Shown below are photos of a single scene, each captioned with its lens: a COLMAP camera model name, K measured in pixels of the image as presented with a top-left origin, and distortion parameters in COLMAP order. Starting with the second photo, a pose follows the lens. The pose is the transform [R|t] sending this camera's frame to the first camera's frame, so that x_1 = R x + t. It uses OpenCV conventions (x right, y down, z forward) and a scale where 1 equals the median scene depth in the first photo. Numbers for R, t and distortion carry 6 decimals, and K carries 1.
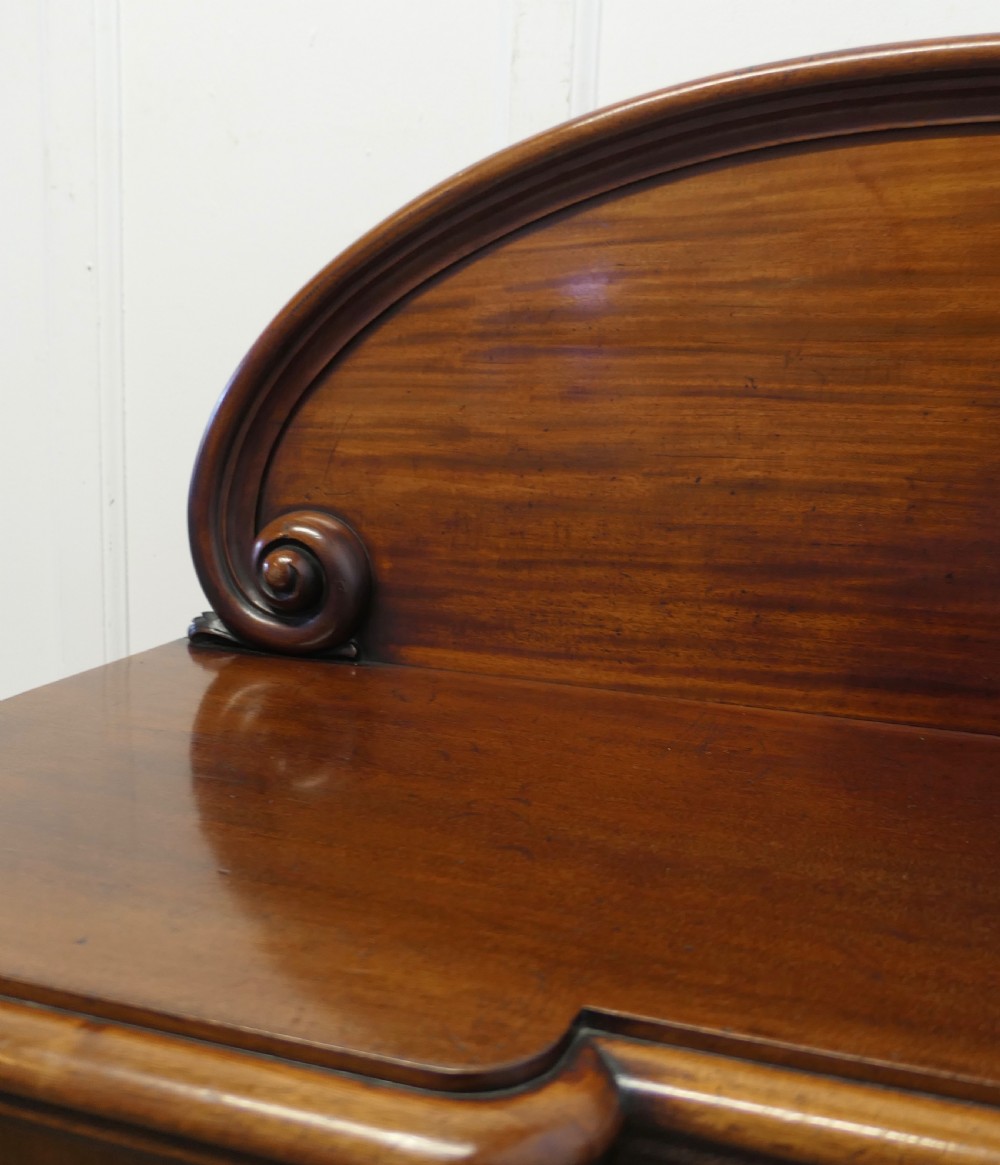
lens RADIAL K [[1216.9, 0, 596.2], [0, 1216.9, 565.4], [0, 0, 1]] dist [-0.012899, 0.000000]
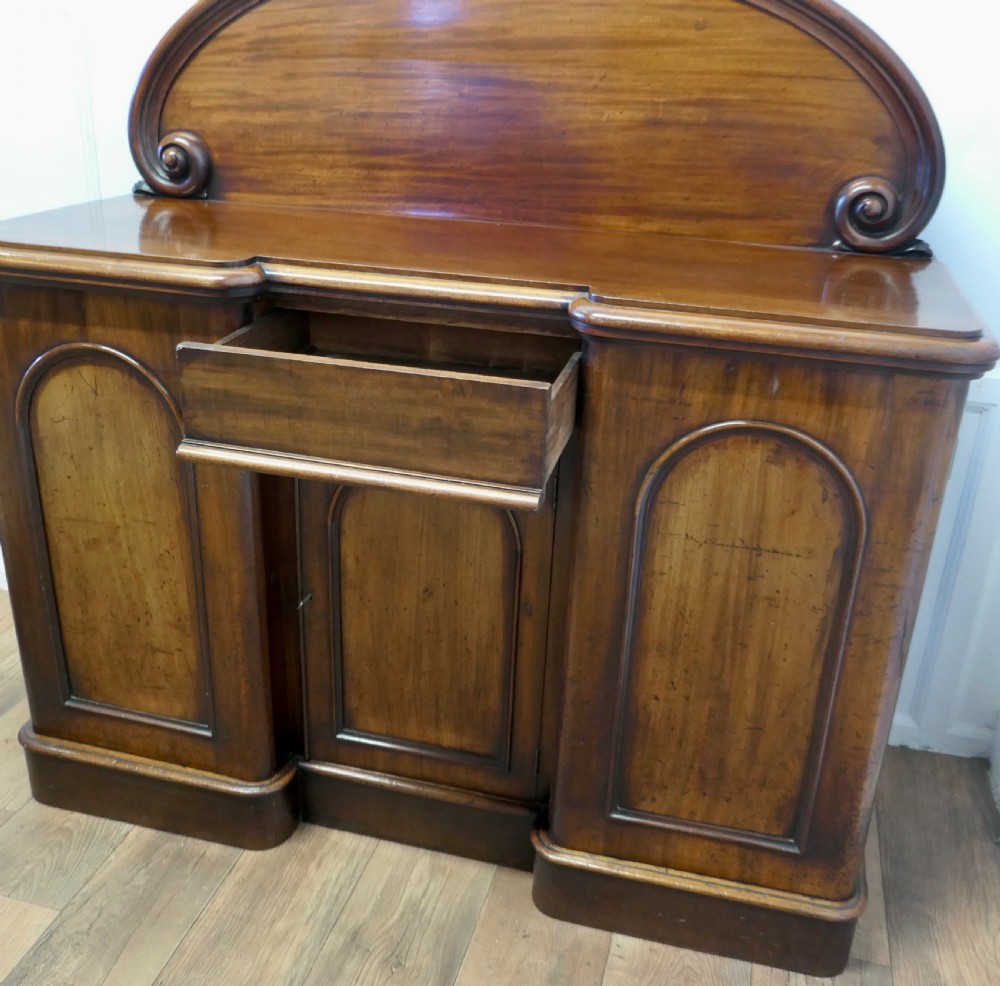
lens RADIAL K [[1057.9, 0, 503.9], [0, 1057.9, 504.0], [0, 0, 1]] dist [-0.015270, 0.000000]
pose [[0.999694, -0.016200, 0.018686, 0.346693], [0.011315, 0.971474, 0.236877, 0.185629], [-0.021990, -0.236594, 0.971360, -1.190146]]
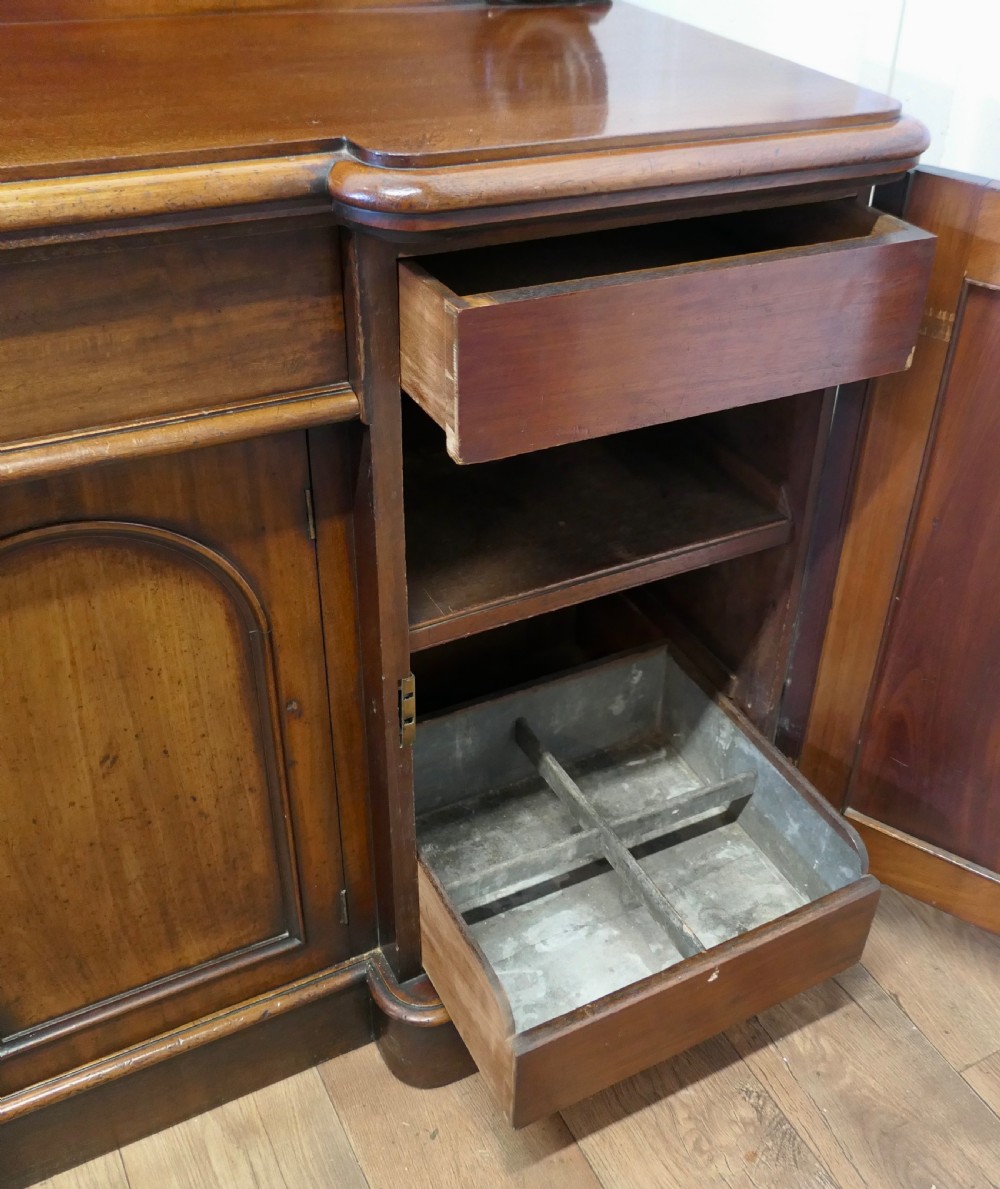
lens RADIAL K [[1254.1, 0, 601.6], [0, 1254.1, 601.8], [0, 0, 1]] dist [-0.013685, 0.000000]
pose [[0.697419, -0.414381, 0.584718, -0.070513], [0.104312, 0.865895, 0.489229, 0.102761], [-0.709032, -0.280204, 0.647116, -0.482398]]
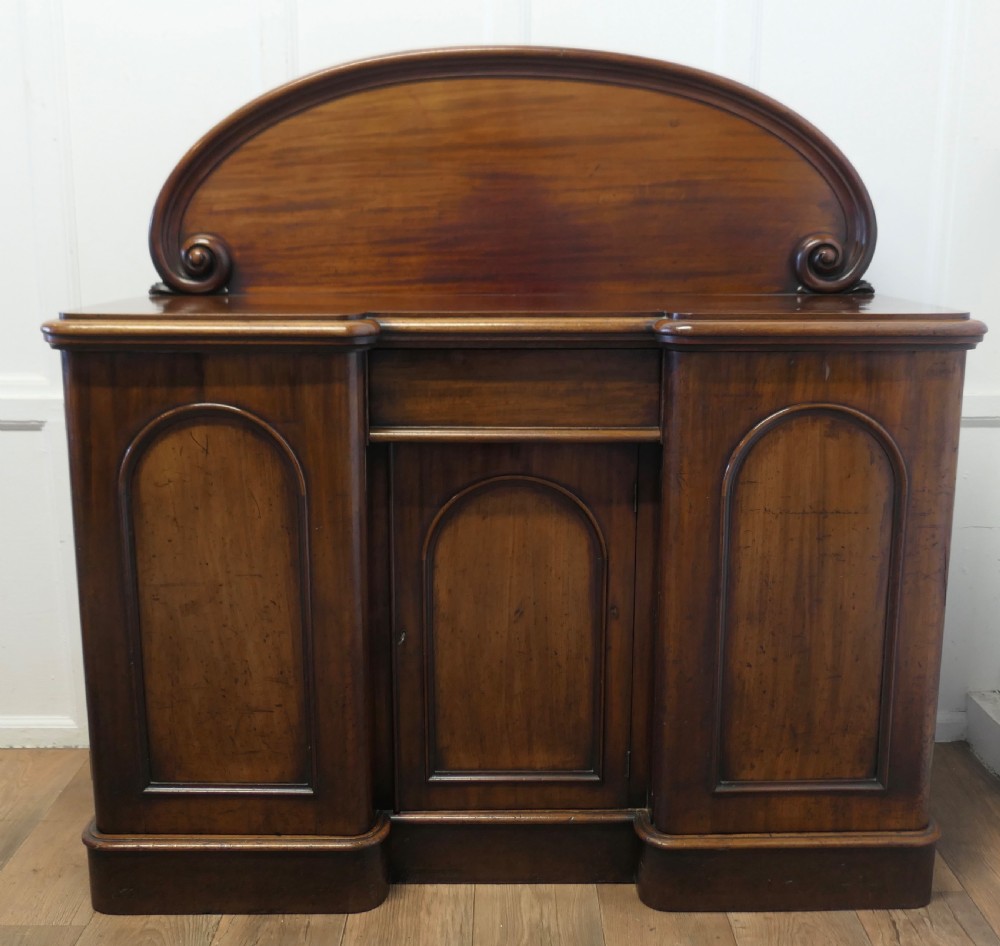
lens RADIAL K [[1185.7, 0, 509.4], [0, 1185.7, 478.0], [0, 0, 1]] dist [-0.014272, 0.000000]
pose [[0.958193, -0.103724, 0.266661, -0.355753], [0.093203, 0.994296, 0.051849, 0.405081], [-0.270518, -0.024827, 0.962395, -1.583179]]
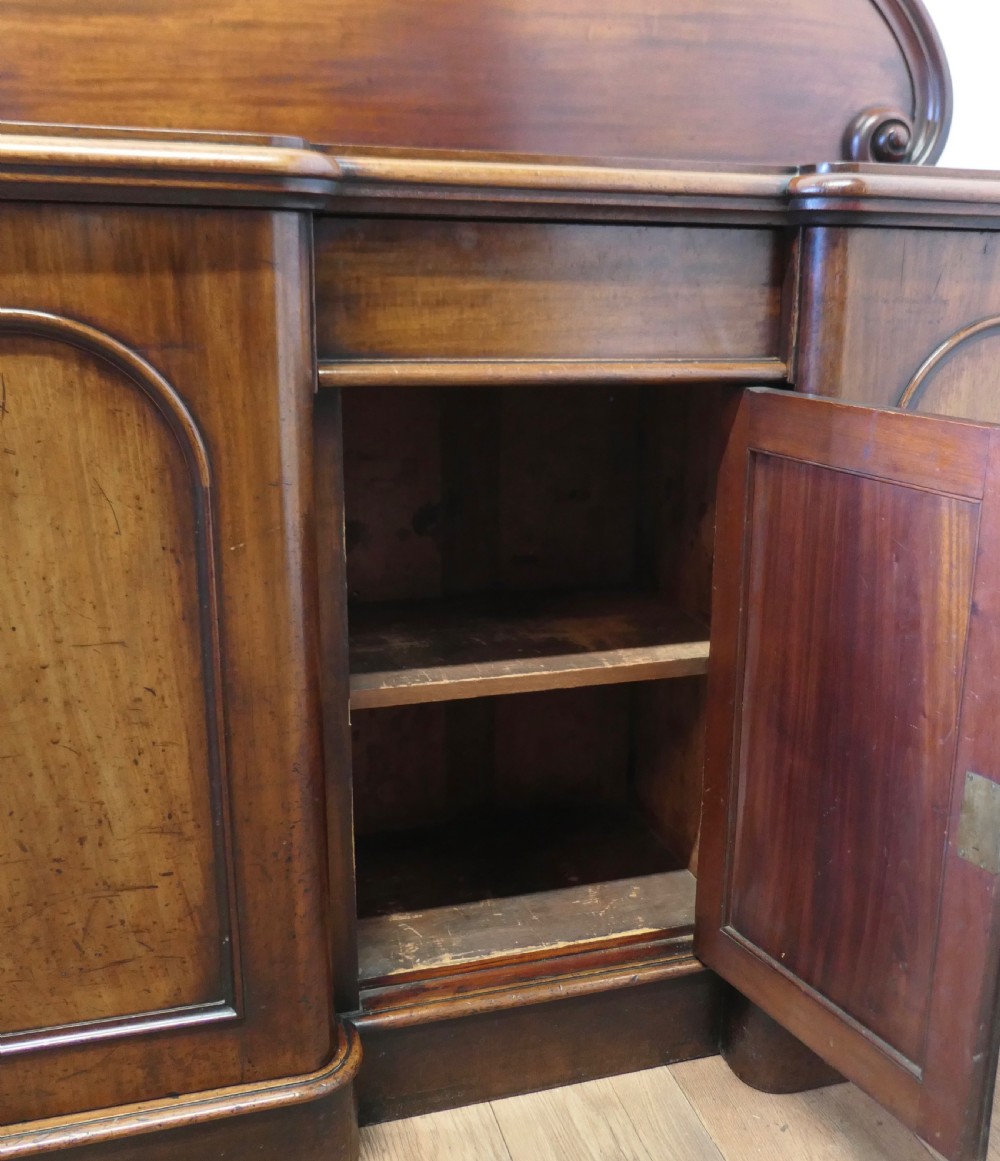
lens RADIAL K [[1212.7, 0, 581.0], [0, 1212.7, 579.2], [0, 0, 1]] dist [-0.012899, 0.000000]
pose [[0.822513, -0.175214, 0.541084, -0.493584], [0.119755, 0.983389, 0.136399, 0.483117], [-0.555995, -0.047393, 0.829833, -0.608196]]
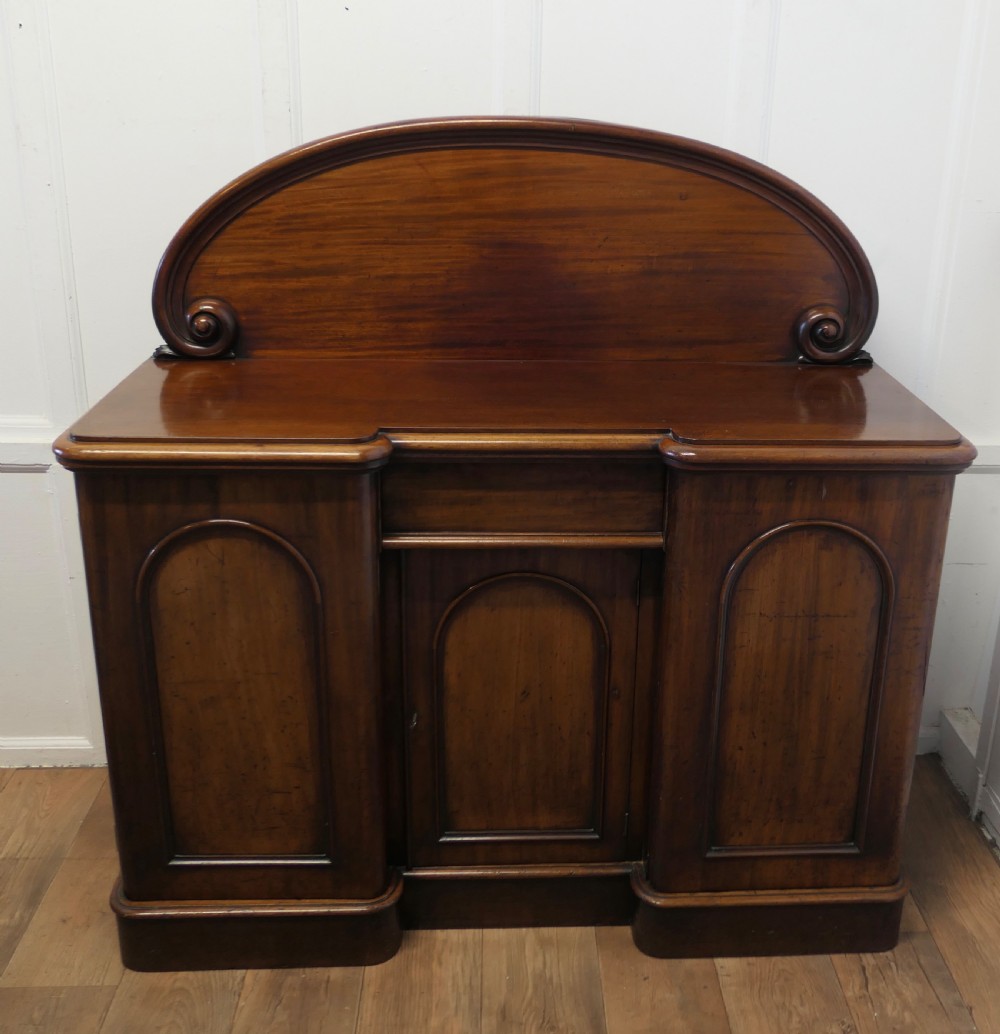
lens RADIAL K [[1191.0, 0, 570.7], [0, 1191.0, 470.8], [0, 0, 1]] dist [-0.010635, 0.000000]
pose [[0.943205, -0.132345, 0.304710, -0.344929], [0.077273, 0.979464, 0.186222, -0.101894], [-0.323098, -0.152100, 0.934063, -1.611101]]
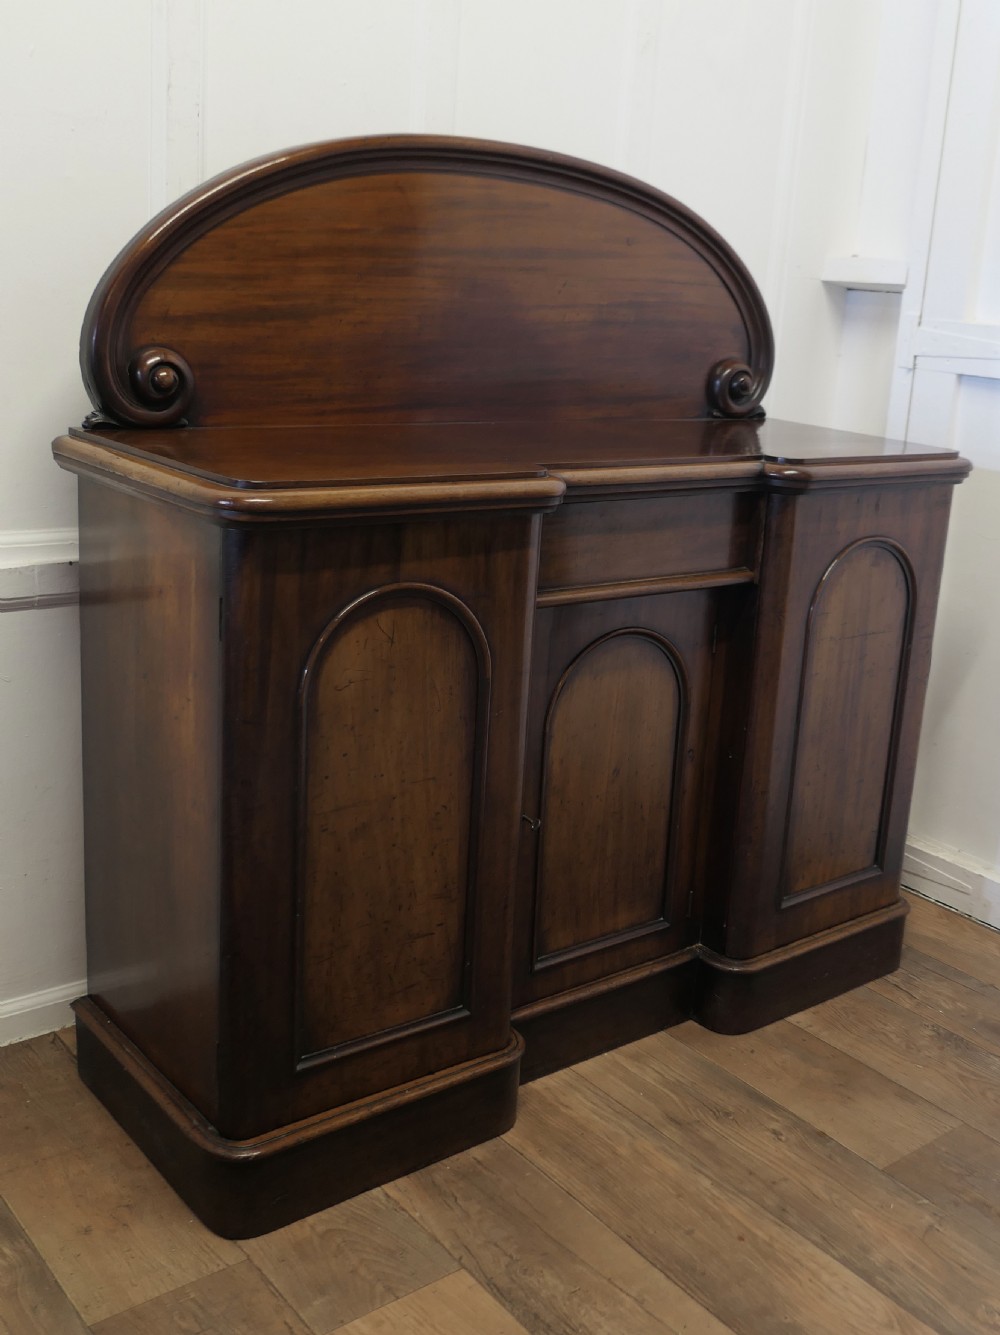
lens RADIAL K [[1439.9, 0, 596.0], [0, 1439.9, 651.4], [0, 0, 1]] dist [-0.010395, 0.000000]
pose [[0.553394, -0.220077, 0.803319, -1.840280], [0.104047, 0.975172, 0.195481, 0.050791], [-0.826395, -0.024595, 0.562553, -0.838282]]
